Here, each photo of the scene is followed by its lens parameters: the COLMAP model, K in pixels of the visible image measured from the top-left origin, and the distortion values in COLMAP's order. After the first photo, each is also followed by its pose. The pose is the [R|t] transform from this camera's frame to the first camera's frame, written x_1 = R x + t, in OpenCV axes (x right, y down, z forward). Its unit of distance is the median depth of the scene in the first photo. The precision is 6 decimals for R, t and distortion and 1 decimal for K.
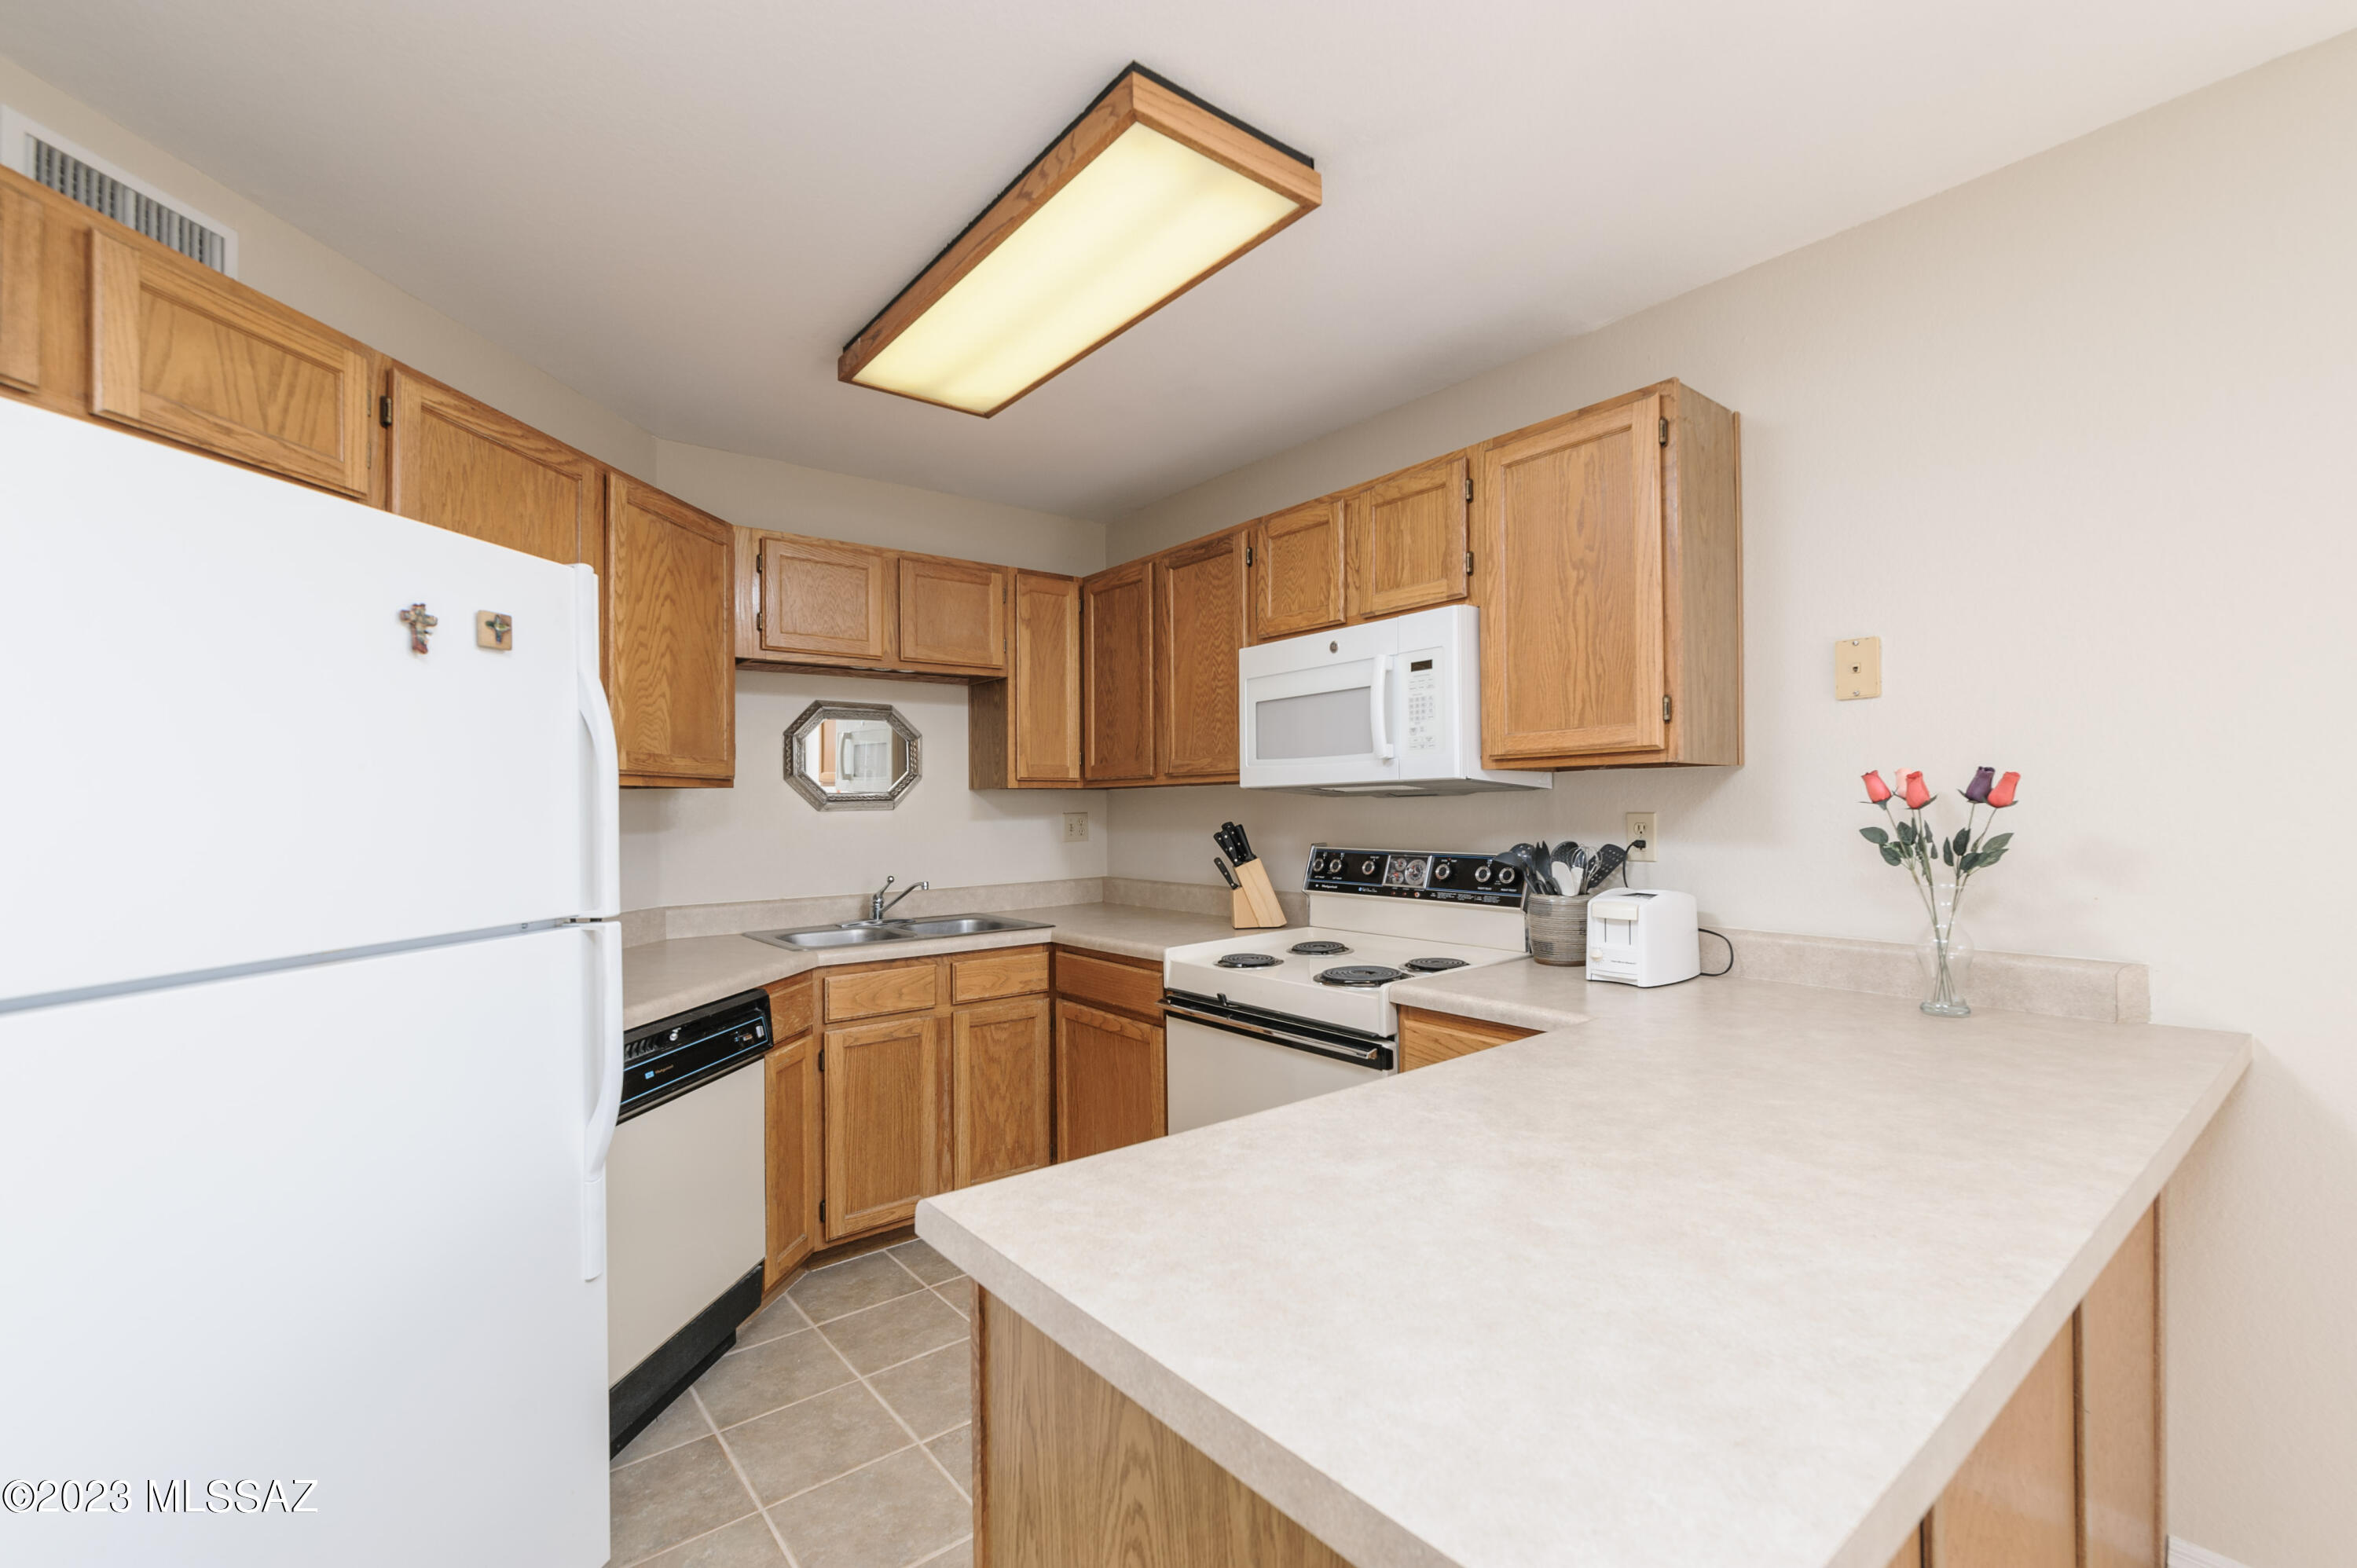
lens RADIAL K [[1019.2, 0, 1188.3], [0, 1019.2, 800.0], [0, 0, 1]] dist [0.001612, -0.000214]
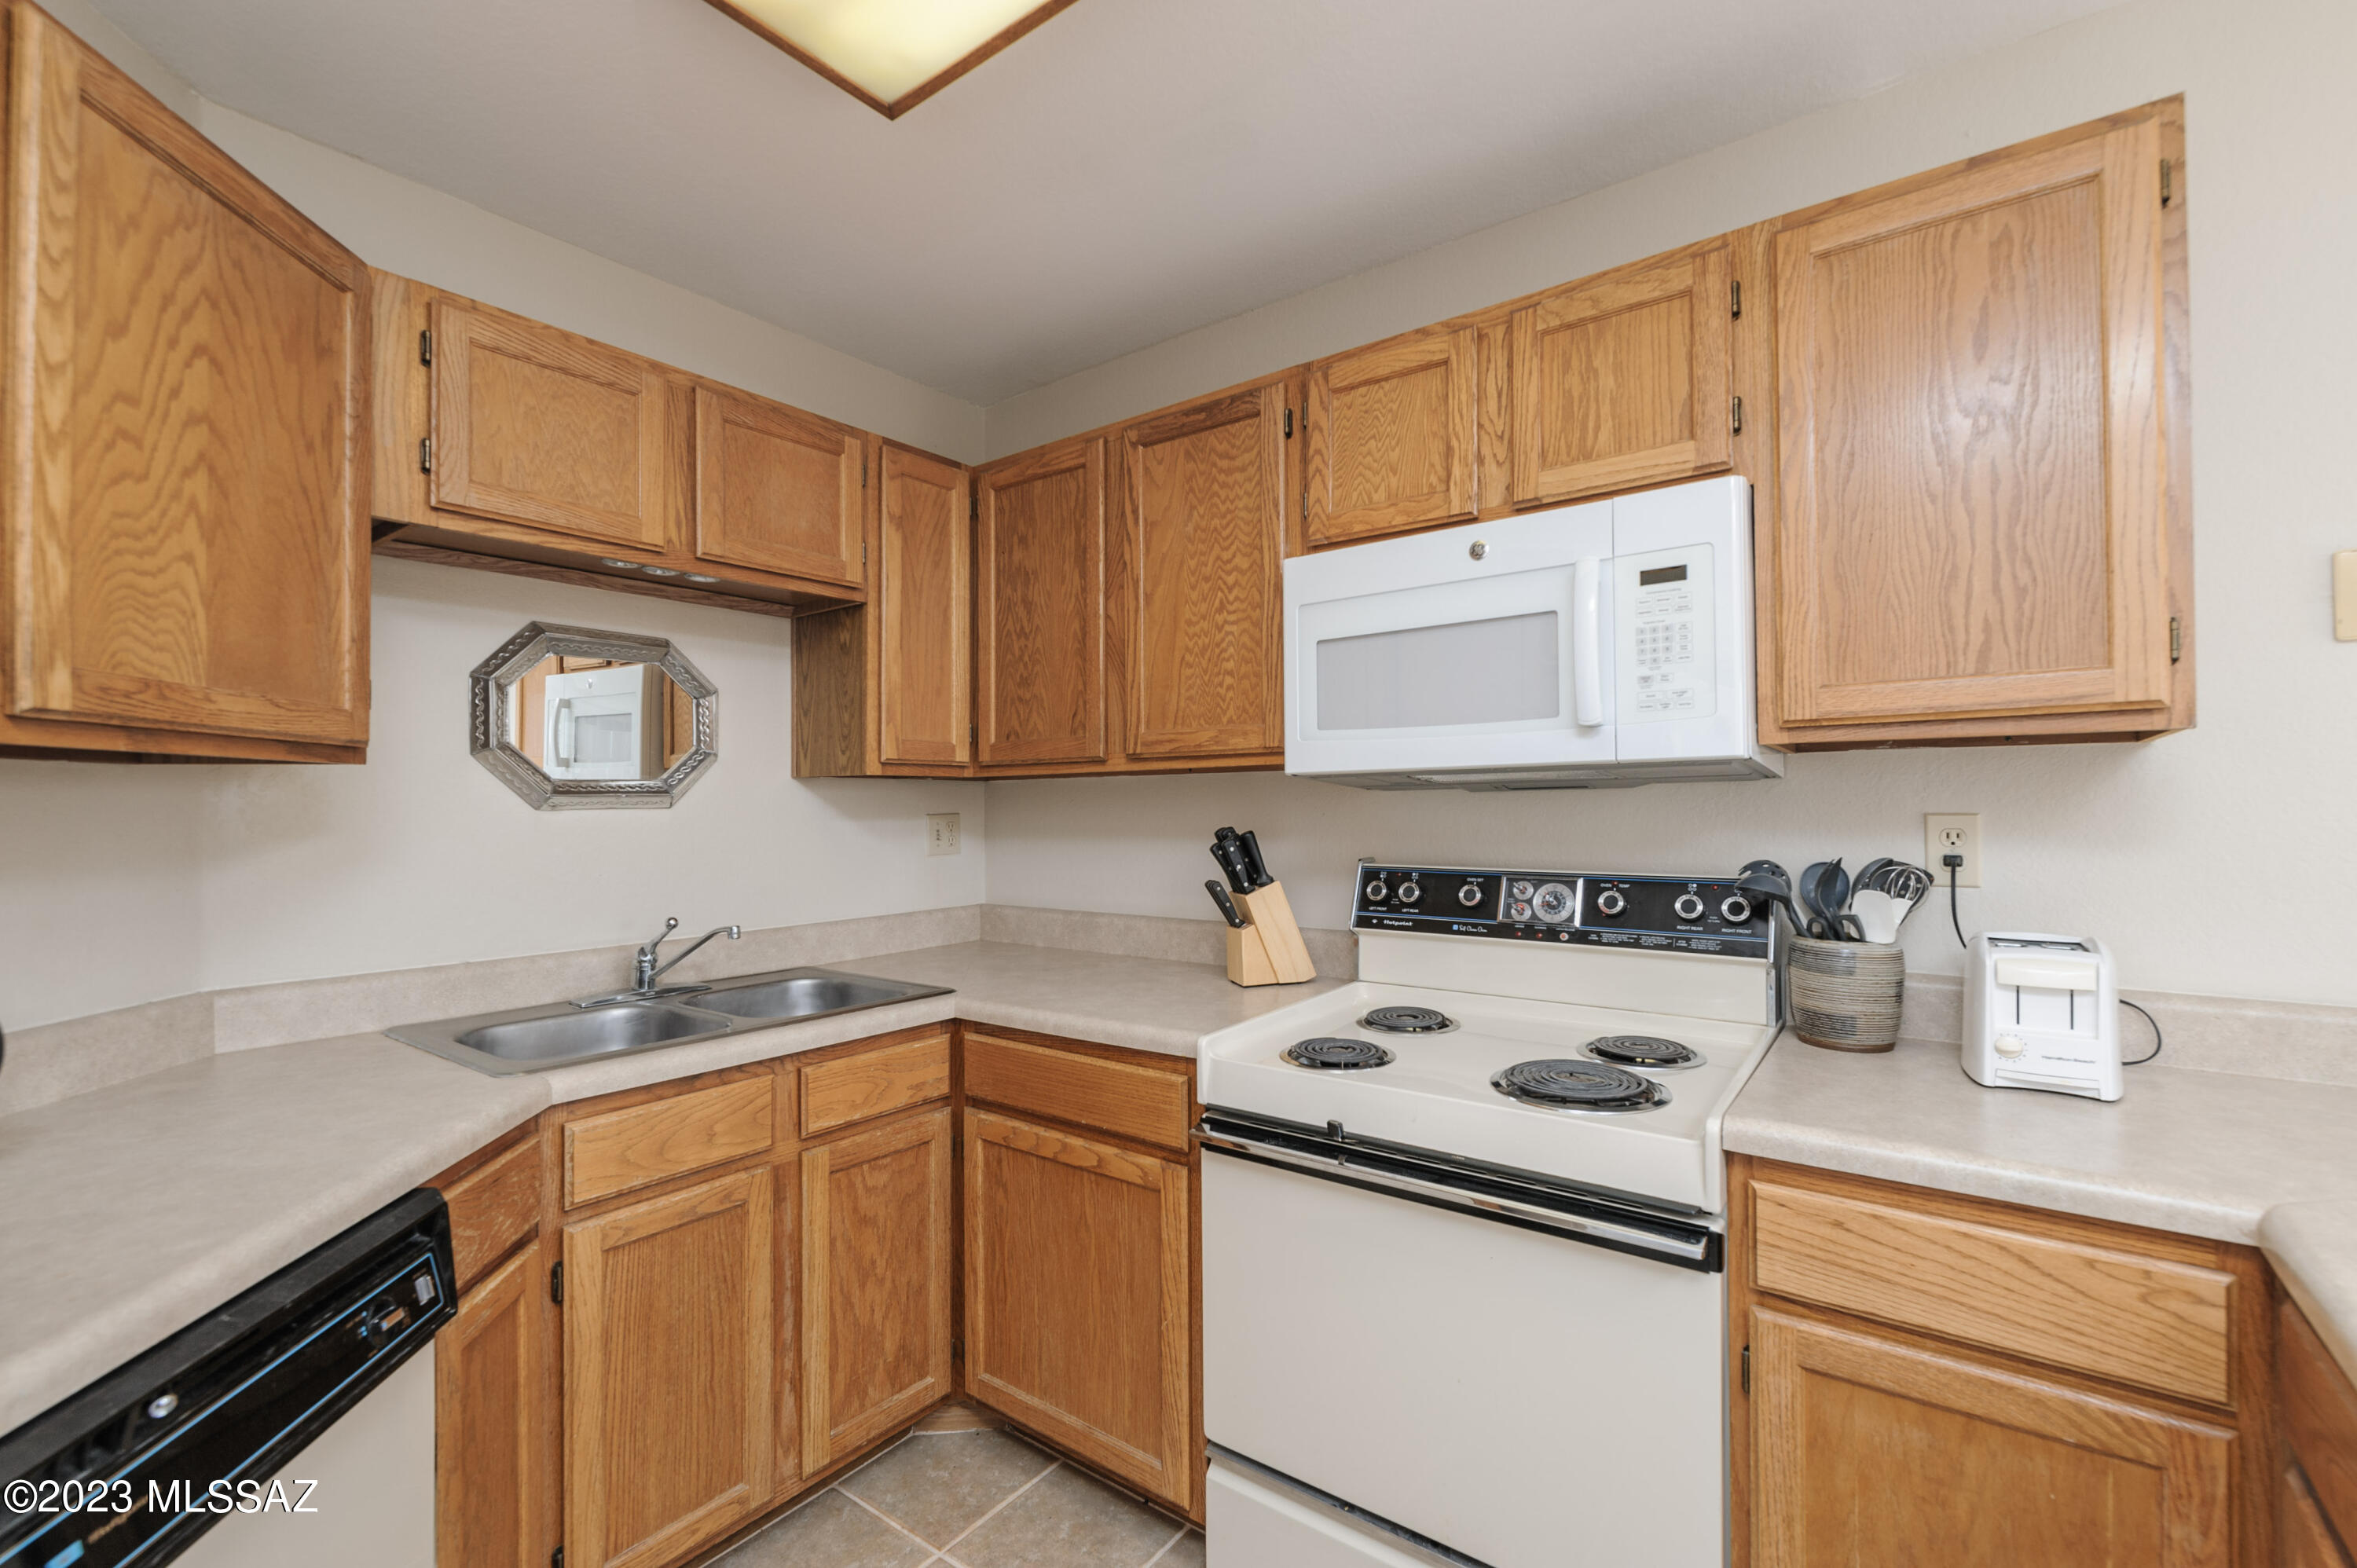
lens RADIAL K [[1019.2, 0, 1188.3], [0, 1019.2, 800.0], [0, 0, 1]] dist [0.001612, -0.000214]
pose [[0.968440, 0.005187, 0.249194, -0.180355], [-0.004567, 0.999985, -0.003066, 0.006810], [-0.249206, 0.001831, 0.968449, 0.417331]]
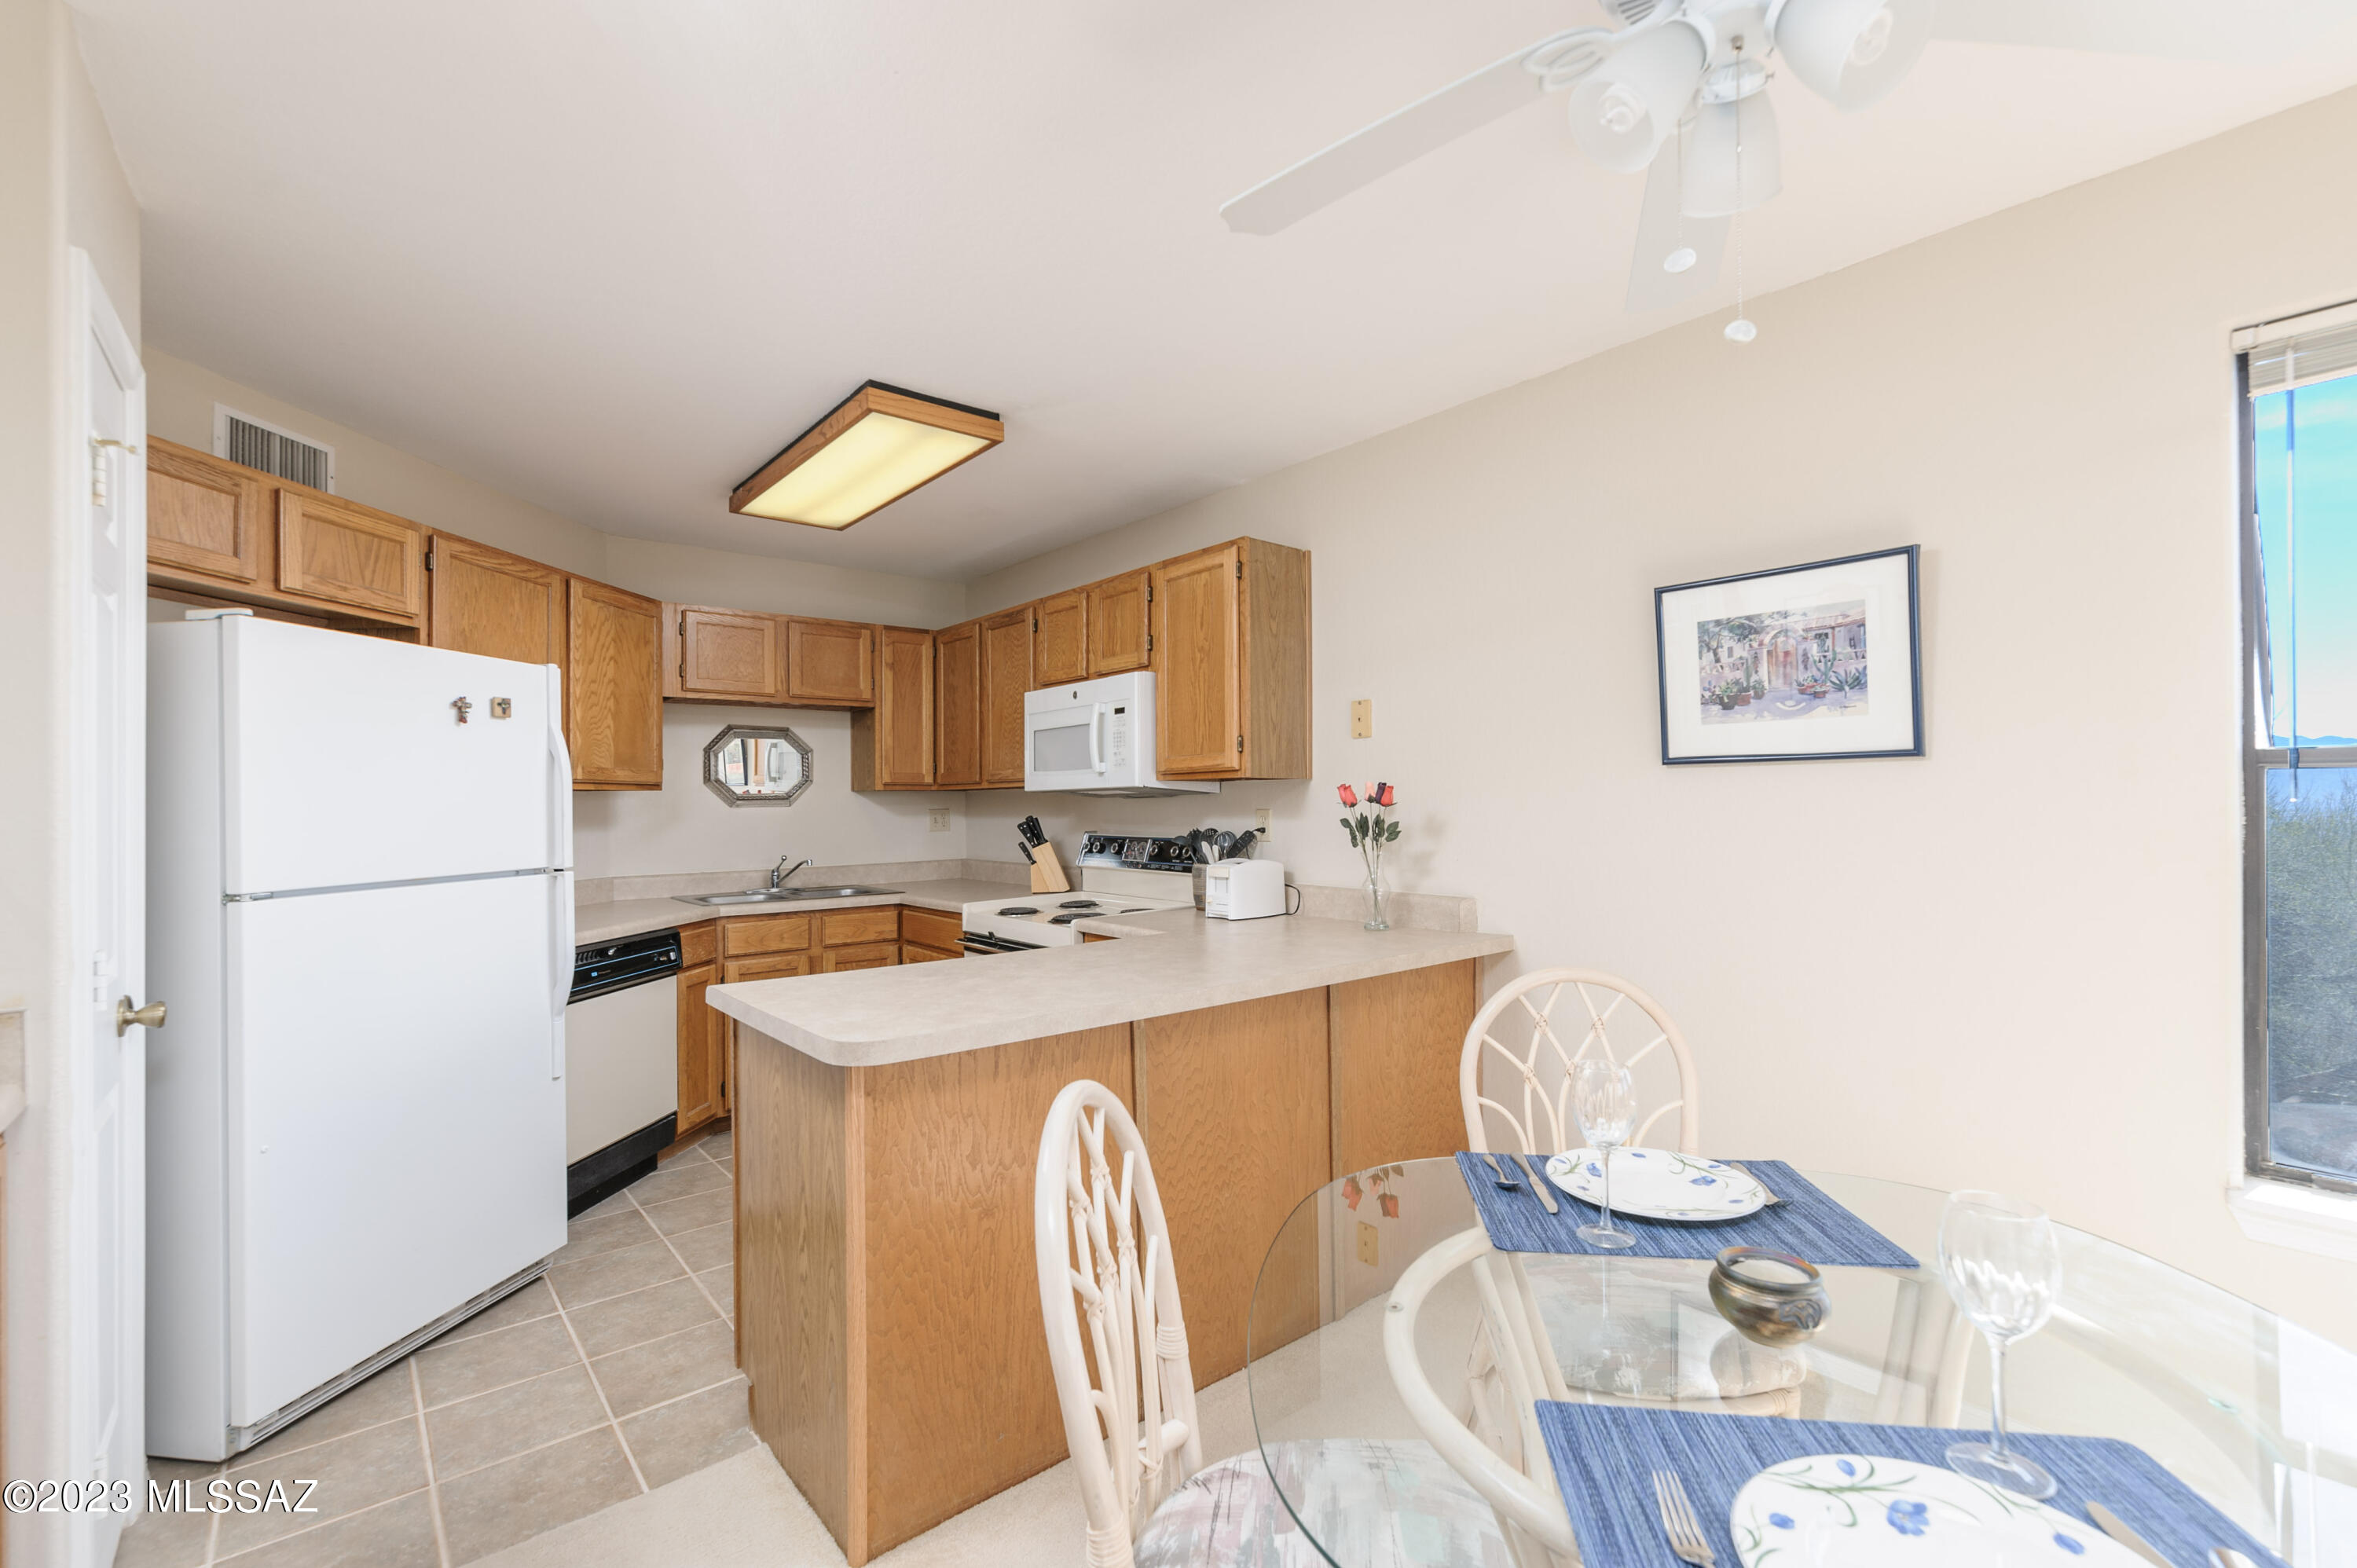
lens RADIAL K [[1019.2, 0, 1188.3], [0, 1019.2, 800.0], [0, 0, 1]] dist [0.001612, -0.000214]
pose [[0.999814, 0.002082, 0.019165, 0.266111], [-0.002145, 0.999992, 0.003231, -0.005244], [-0.019158, -0.003271, 0.999811, -0.439730]]
